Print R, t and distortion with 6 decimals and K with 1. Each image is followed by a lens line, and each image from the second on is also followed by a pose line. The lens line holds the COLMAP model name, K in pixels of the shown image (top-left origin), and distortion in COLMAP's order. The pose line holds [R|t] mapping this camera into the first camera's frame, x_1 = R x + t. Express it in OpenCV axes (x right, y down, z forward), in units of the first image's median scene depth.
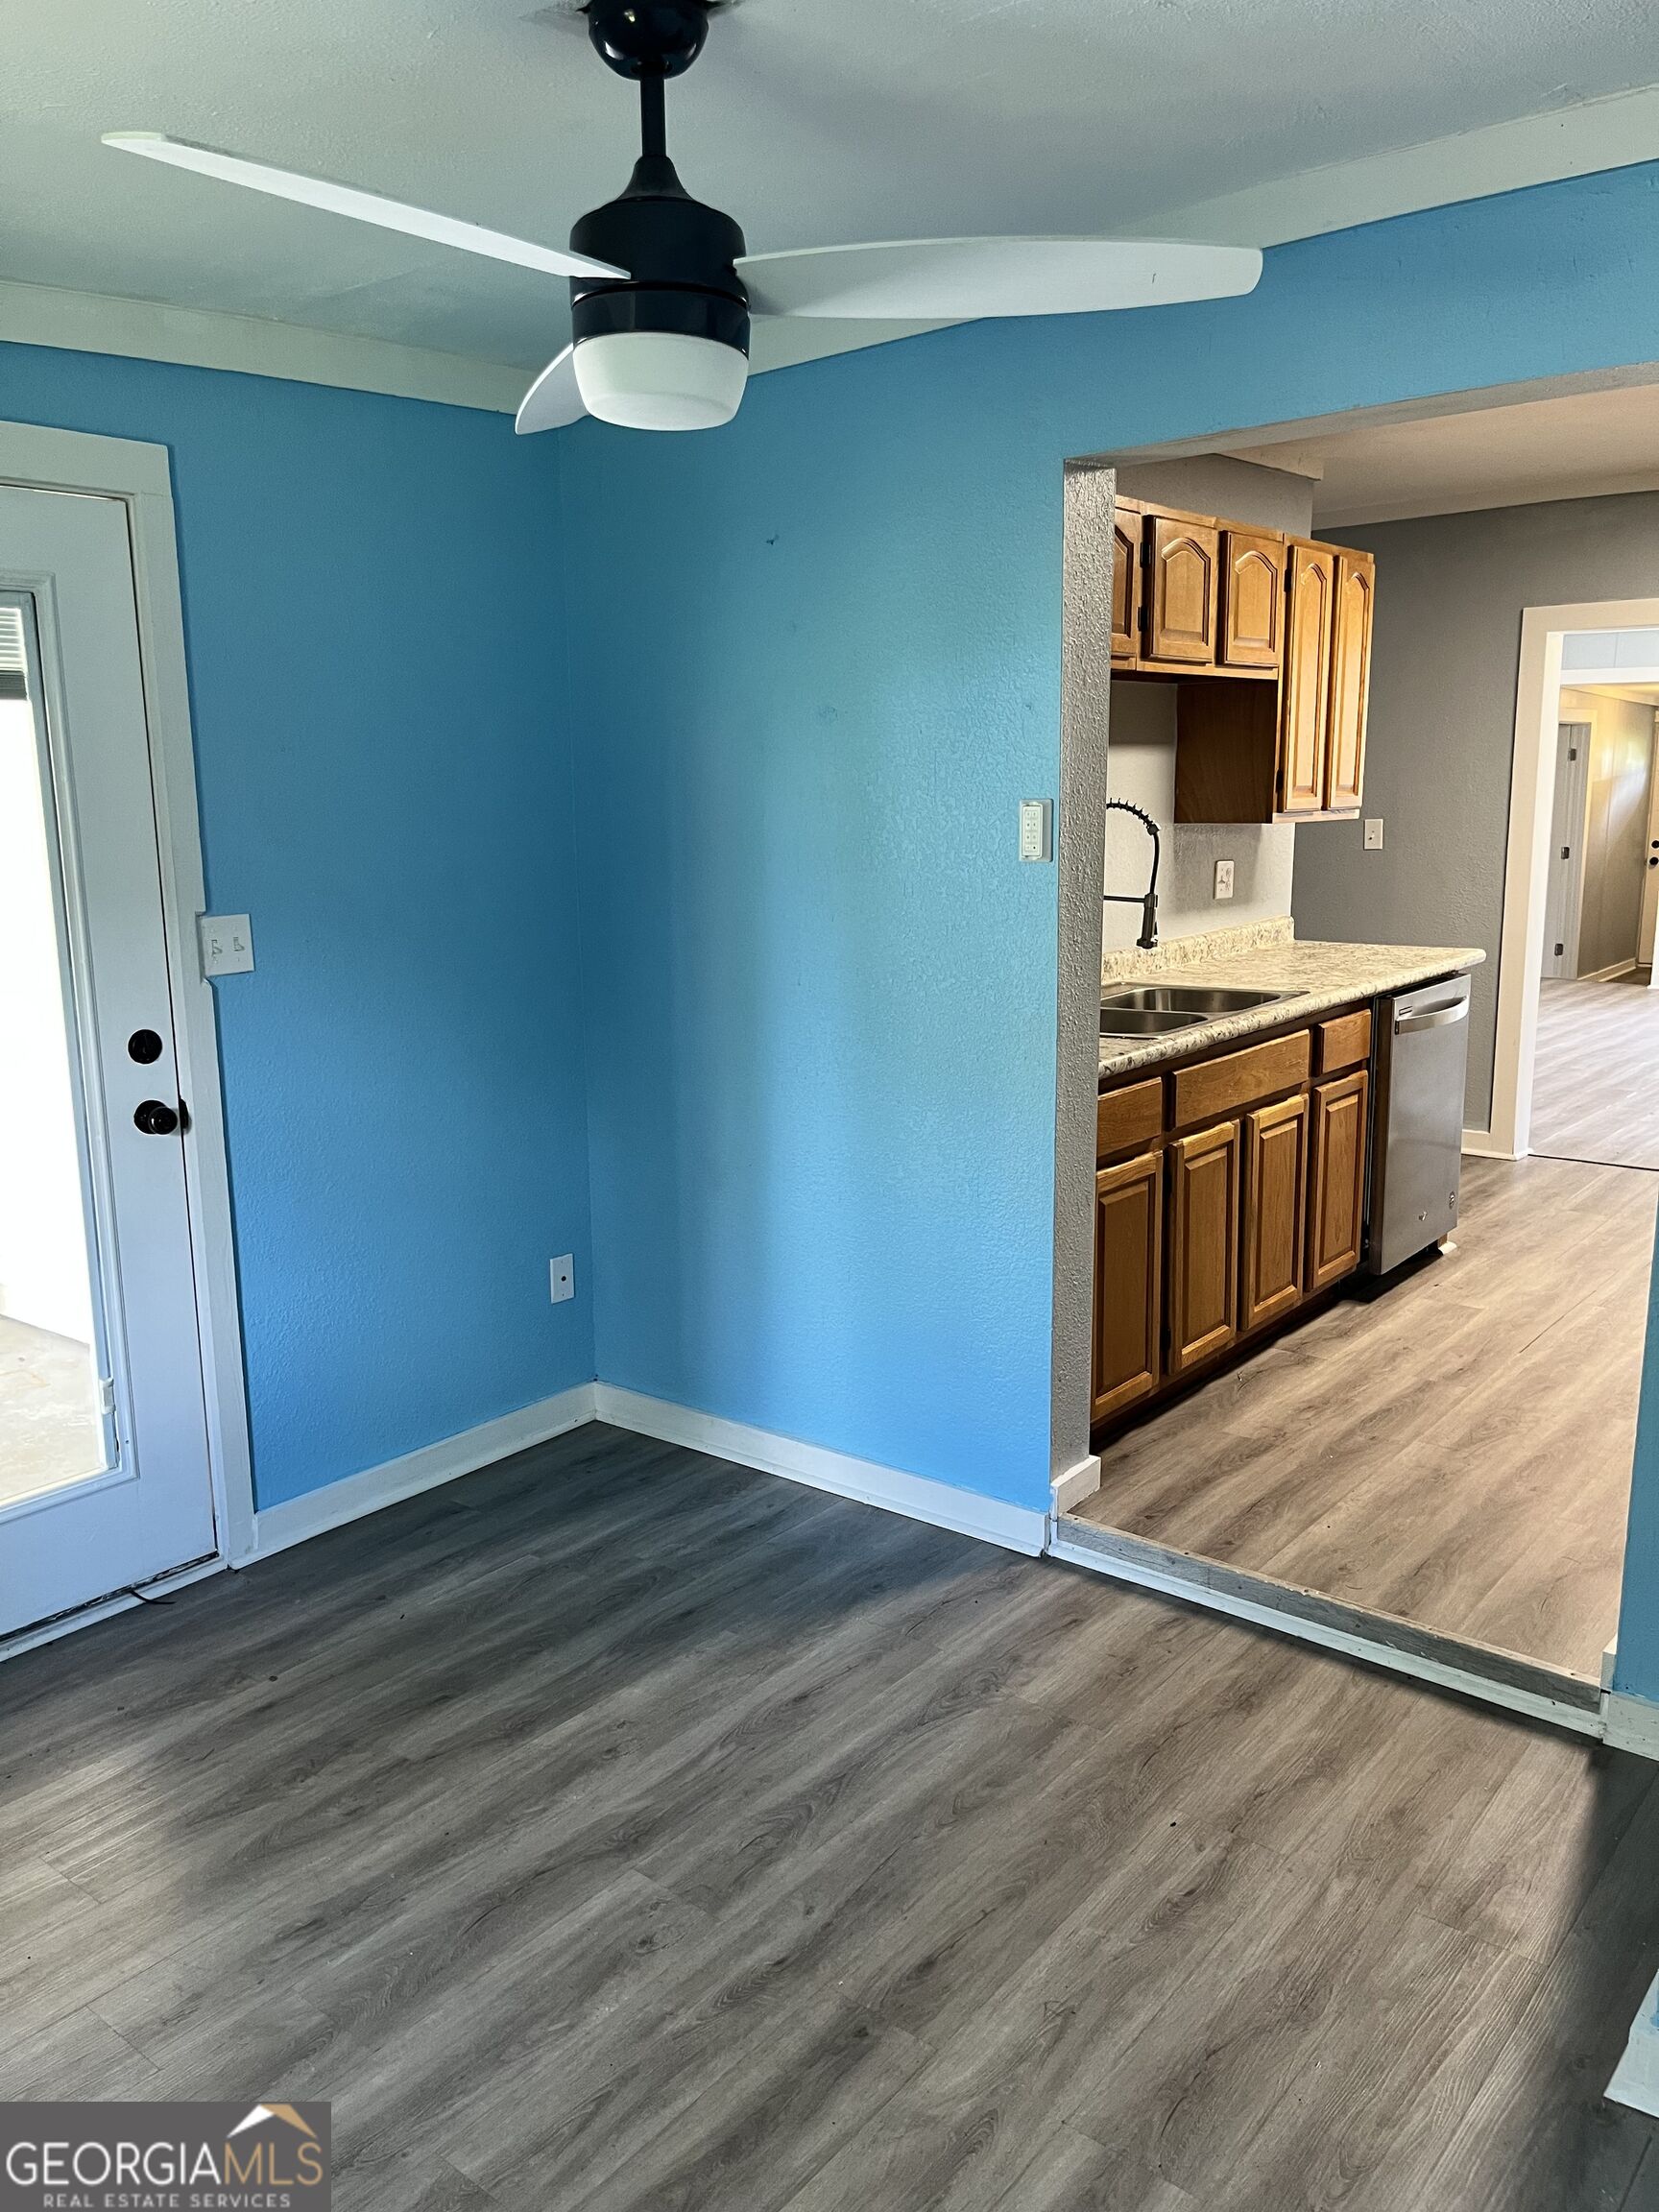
lens RADIAL K [[1675.2, 0, 816.7], [0, 1675.2, 1112.1], [0, 0, 1]] dist [0.033780, -0.026280]
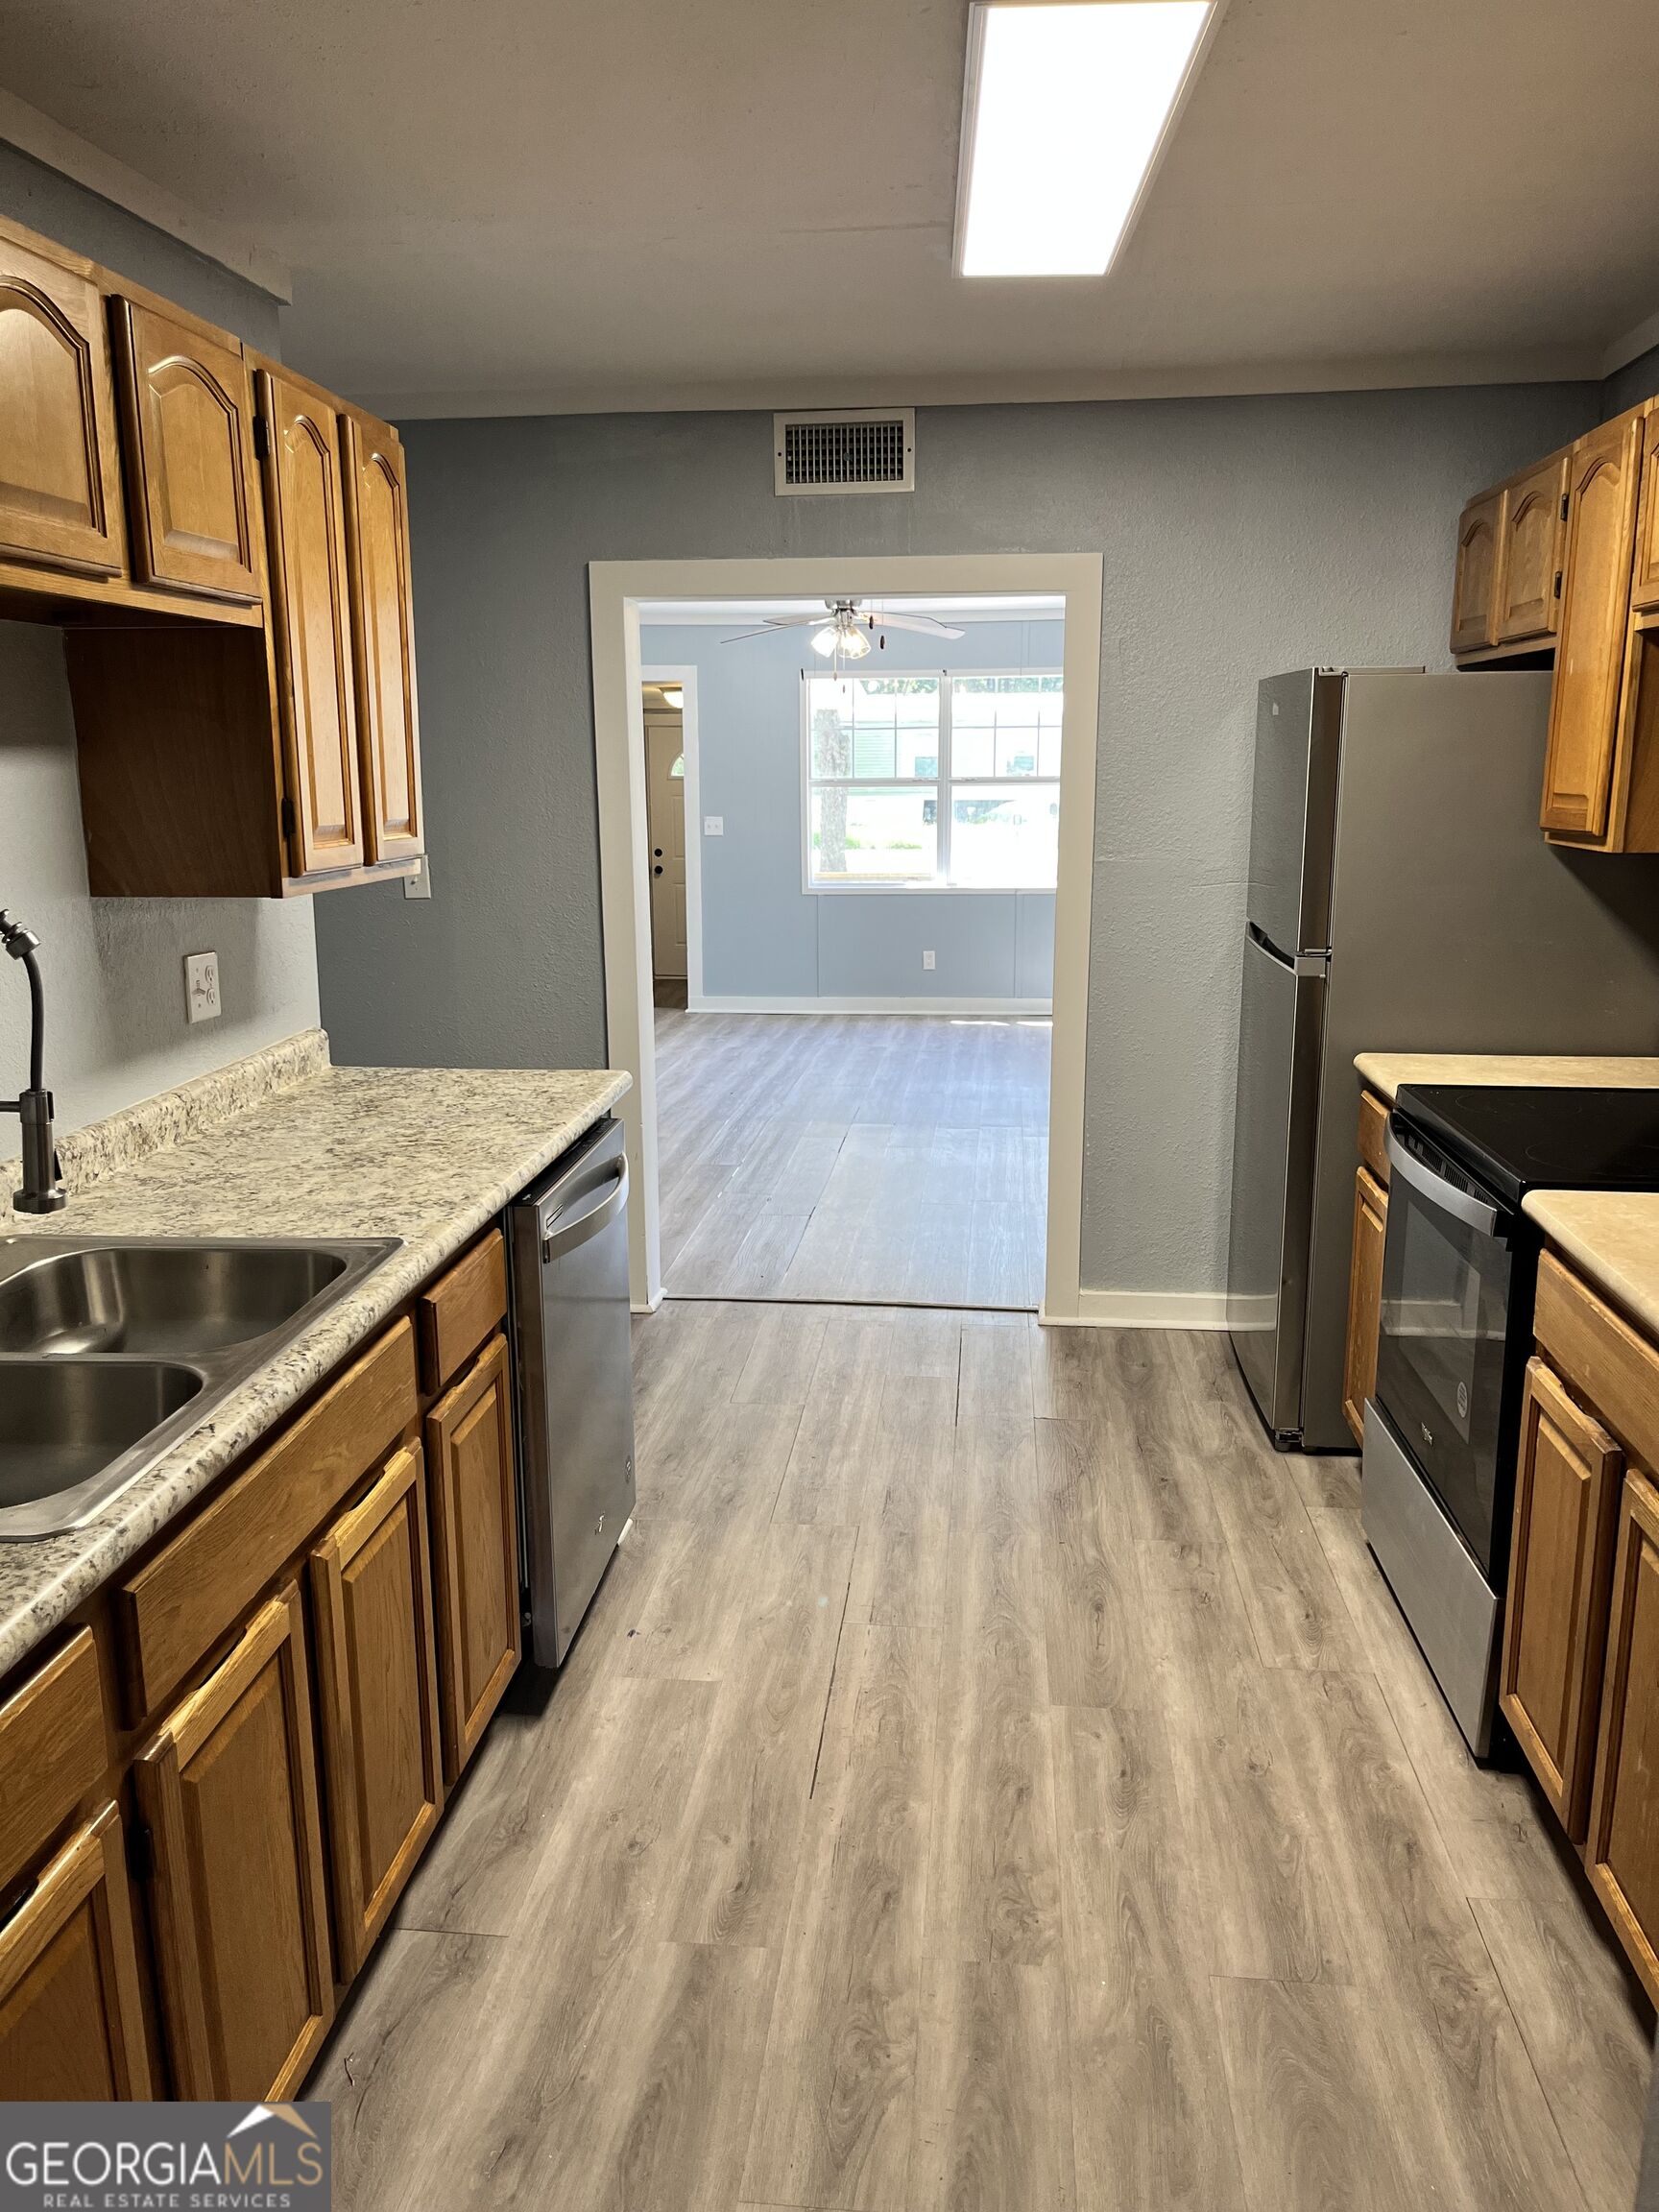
lens RADIAL K [[1675.2, 0, 808.7], [0, 1675.2, 1106.3], [0, 0, 1]] dist [0.033780, -0.026280]
pose [[0.836761, -0.101729, 0.538036, 0.127352], [0.101252, 0.994392, 0.030546, -0.115313], [-0.538126, 0.028917, 0.842368, 0.504705]]
